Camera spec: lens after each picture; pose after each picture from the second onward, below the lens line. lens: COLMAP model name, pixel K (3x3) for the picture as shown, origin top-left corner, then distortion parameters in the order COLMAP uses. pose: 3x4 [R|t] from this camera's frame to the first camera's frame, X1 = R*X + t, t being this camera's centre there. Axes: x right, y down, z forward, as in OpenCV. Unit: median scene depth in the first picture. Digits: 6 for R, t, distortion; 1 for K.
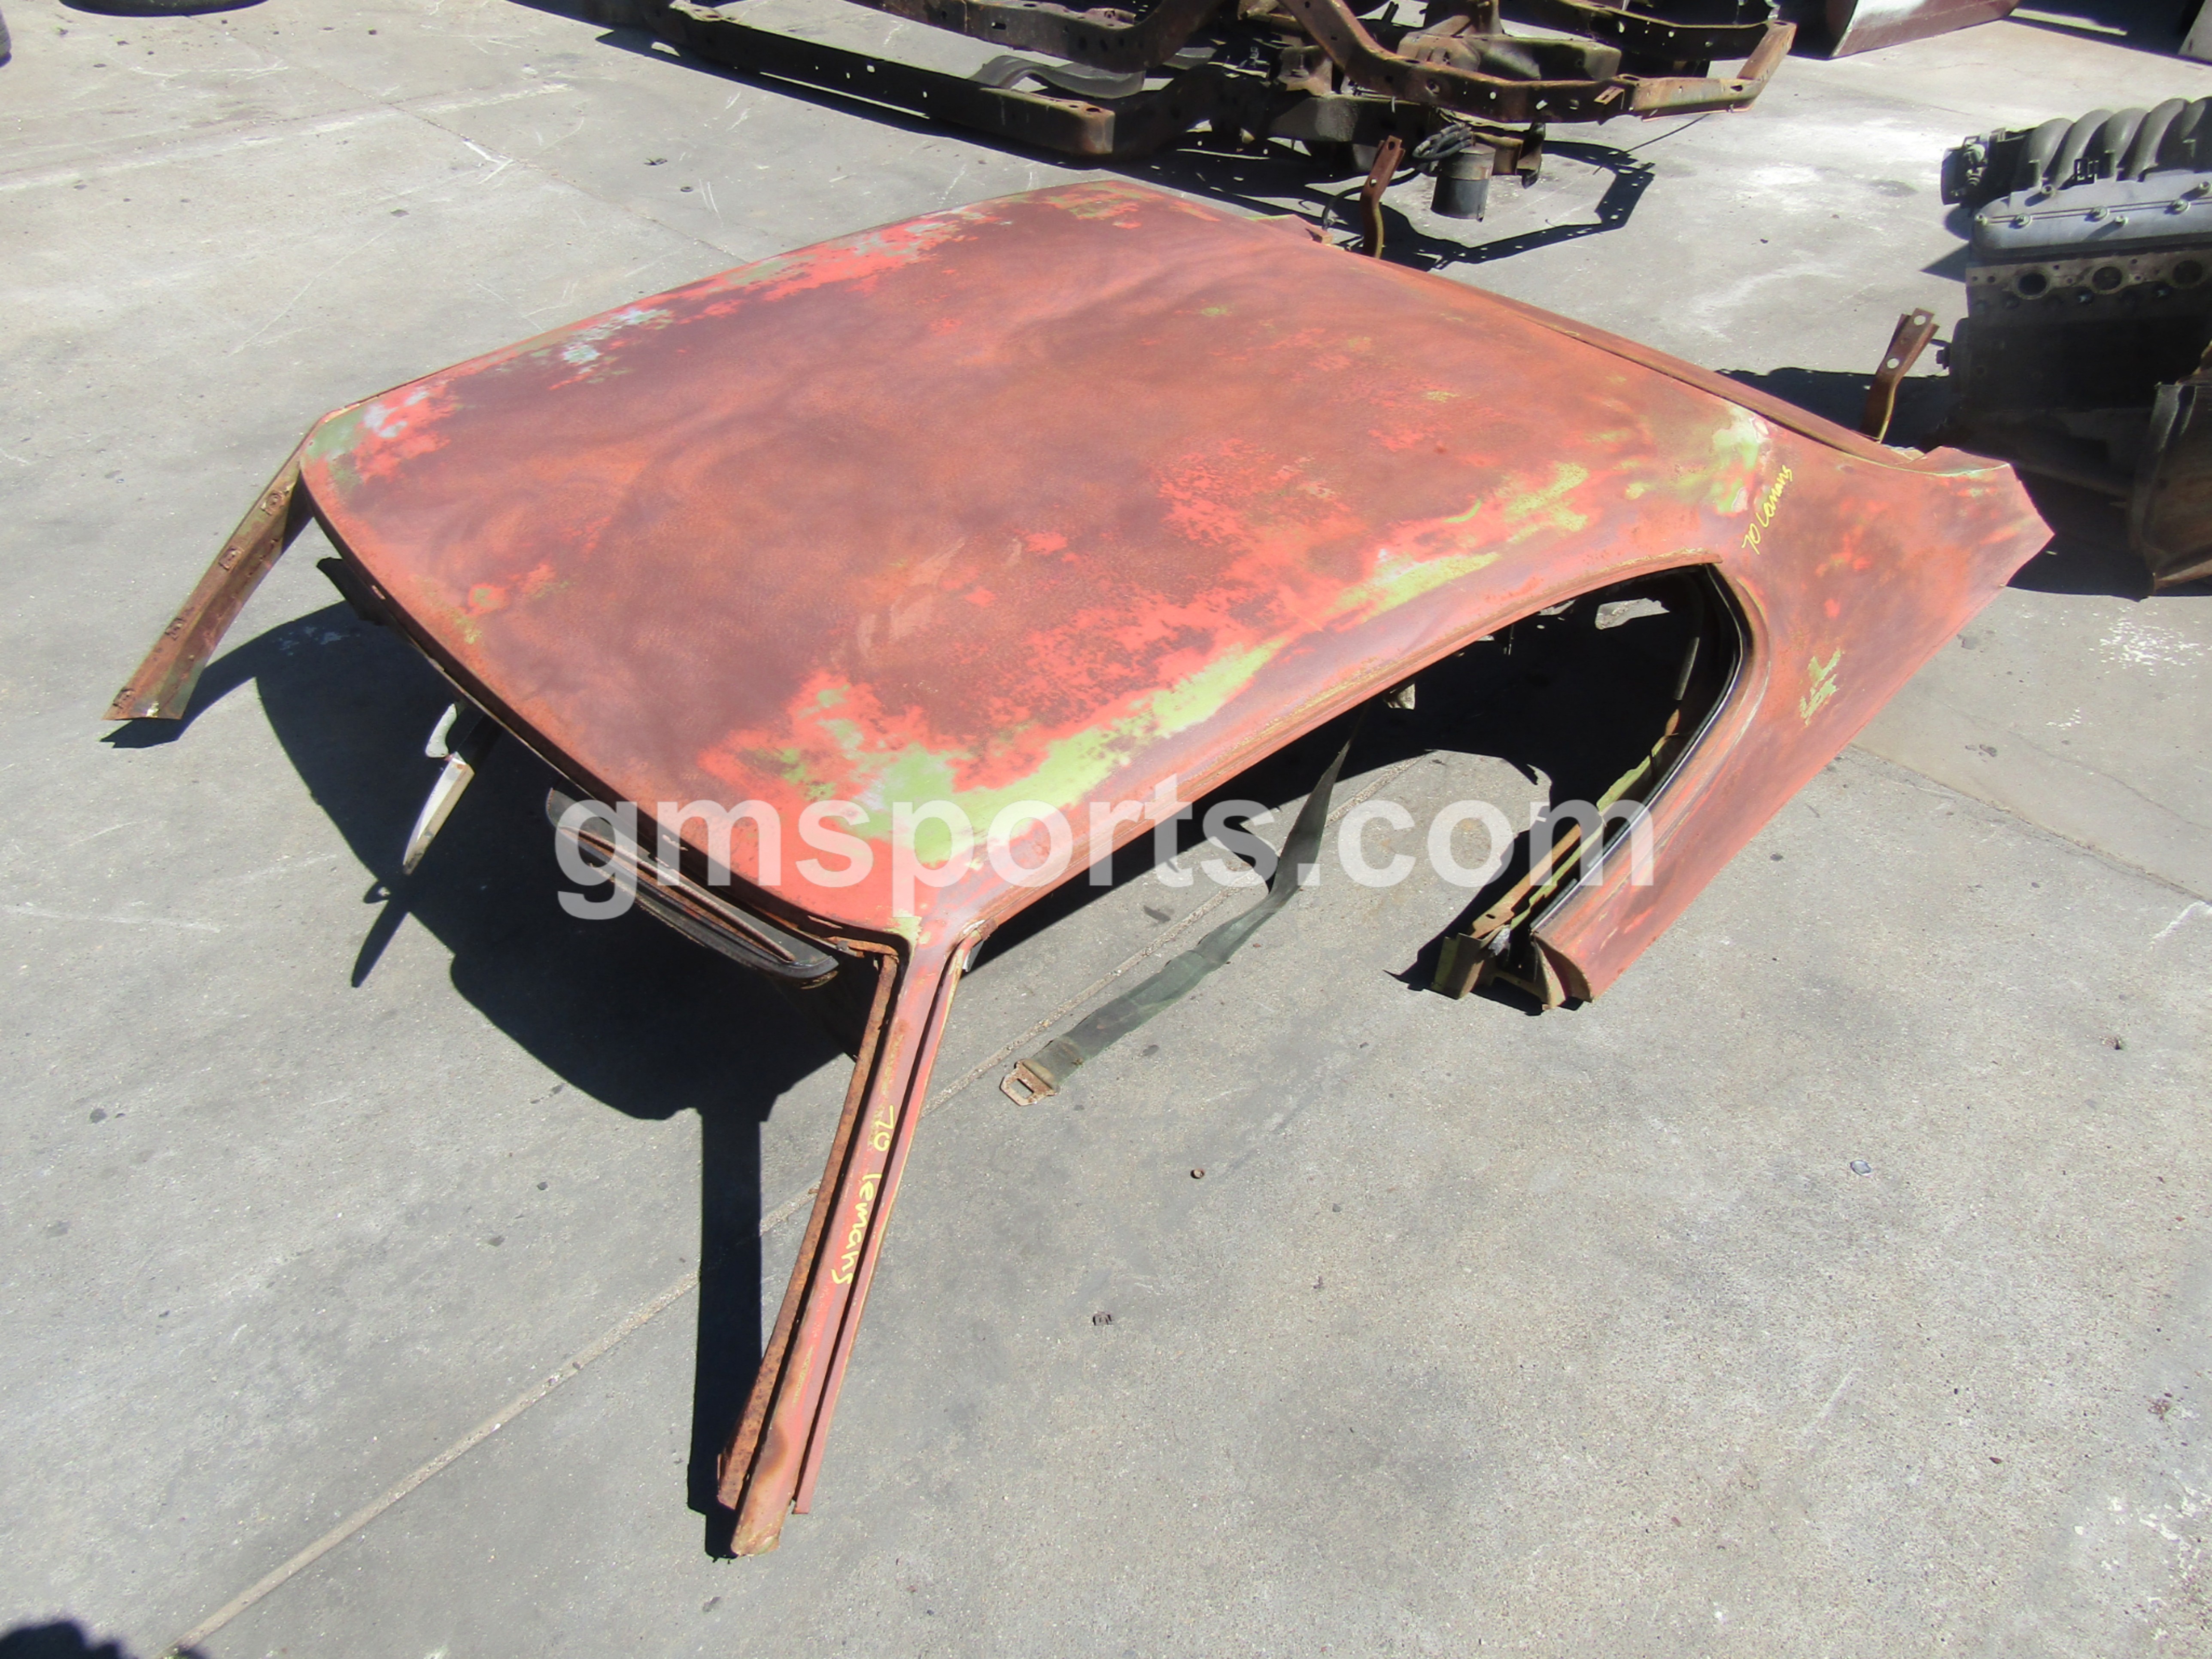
lens RADIAL K [[1569.3, 0, 1095.0], [0, 1569.3, 830.9], [0, 0, 1]] dist [-0.000080, -0.004722]
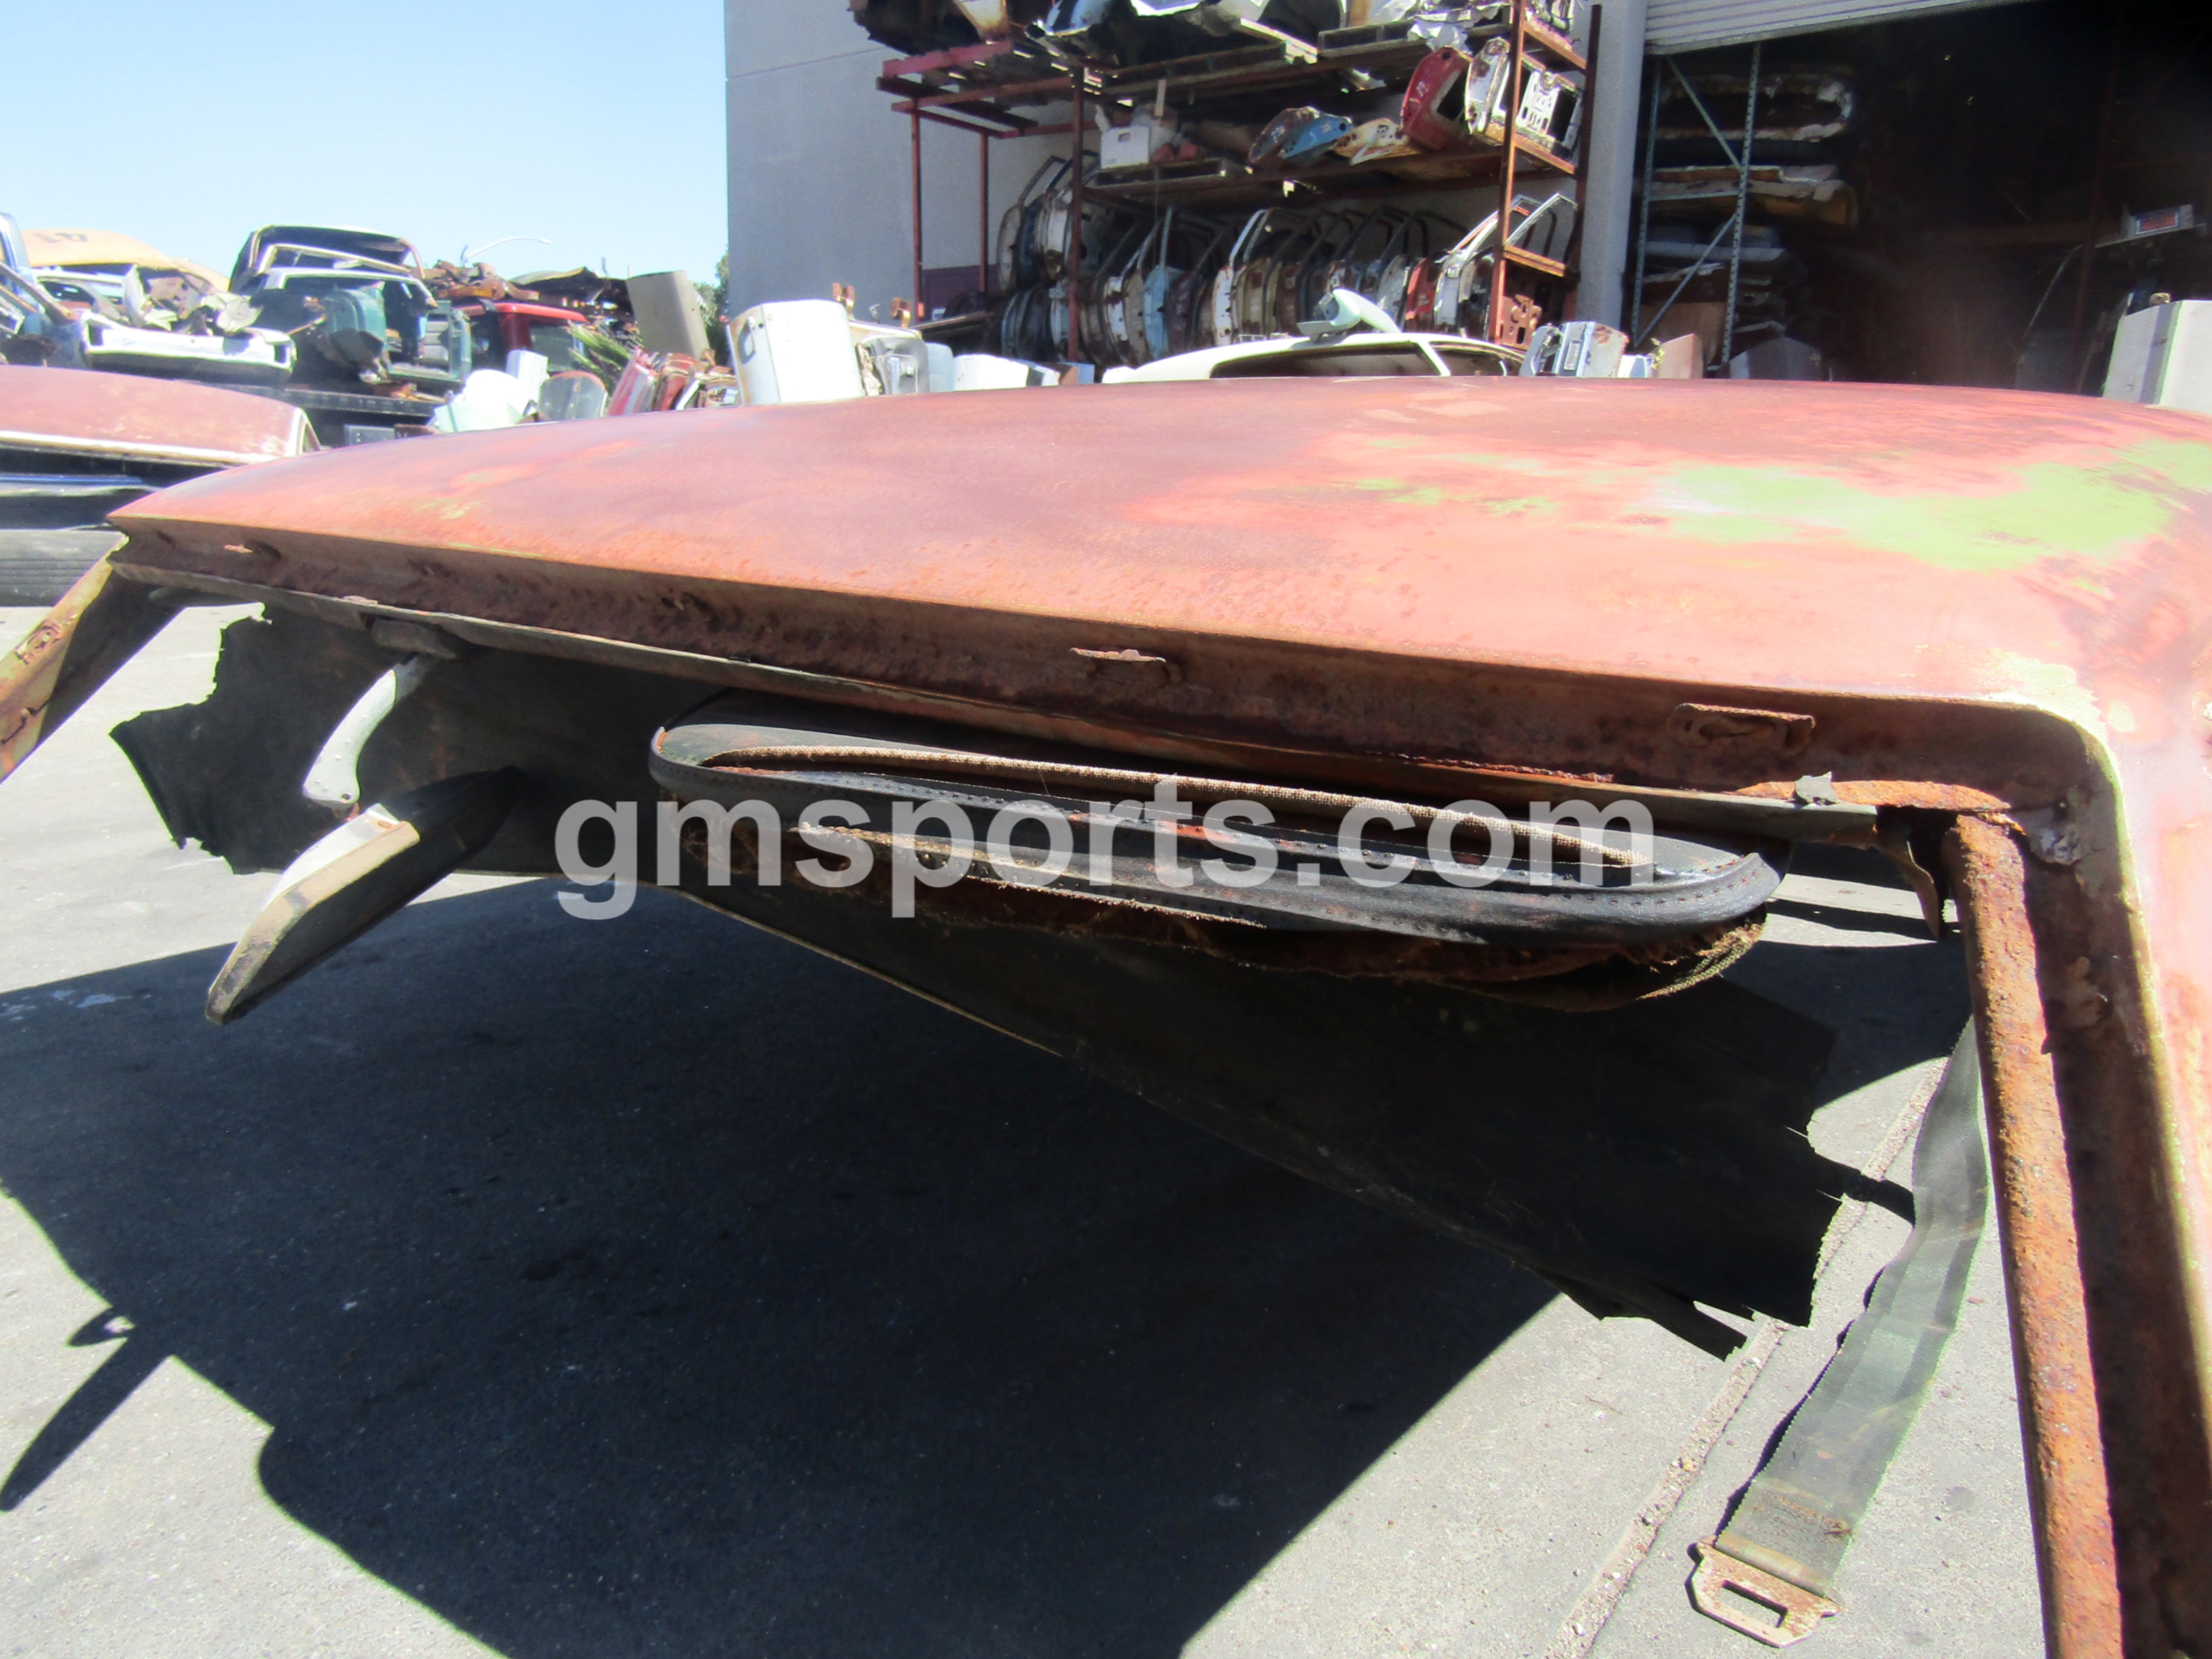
lens RADIAL K [[1569.3, 0, 1103.6], [0, 1569.3, 836.8], [0, 0, 1]] dist [-0.000080, -0.004722]
pose [[0.992734, -0.033203, 0.115661, -0.215629], [0.080746, 0.896460, -0.435706, 0.130201], [-0.089219, 0.441880, 0.892627, 0.500937]]
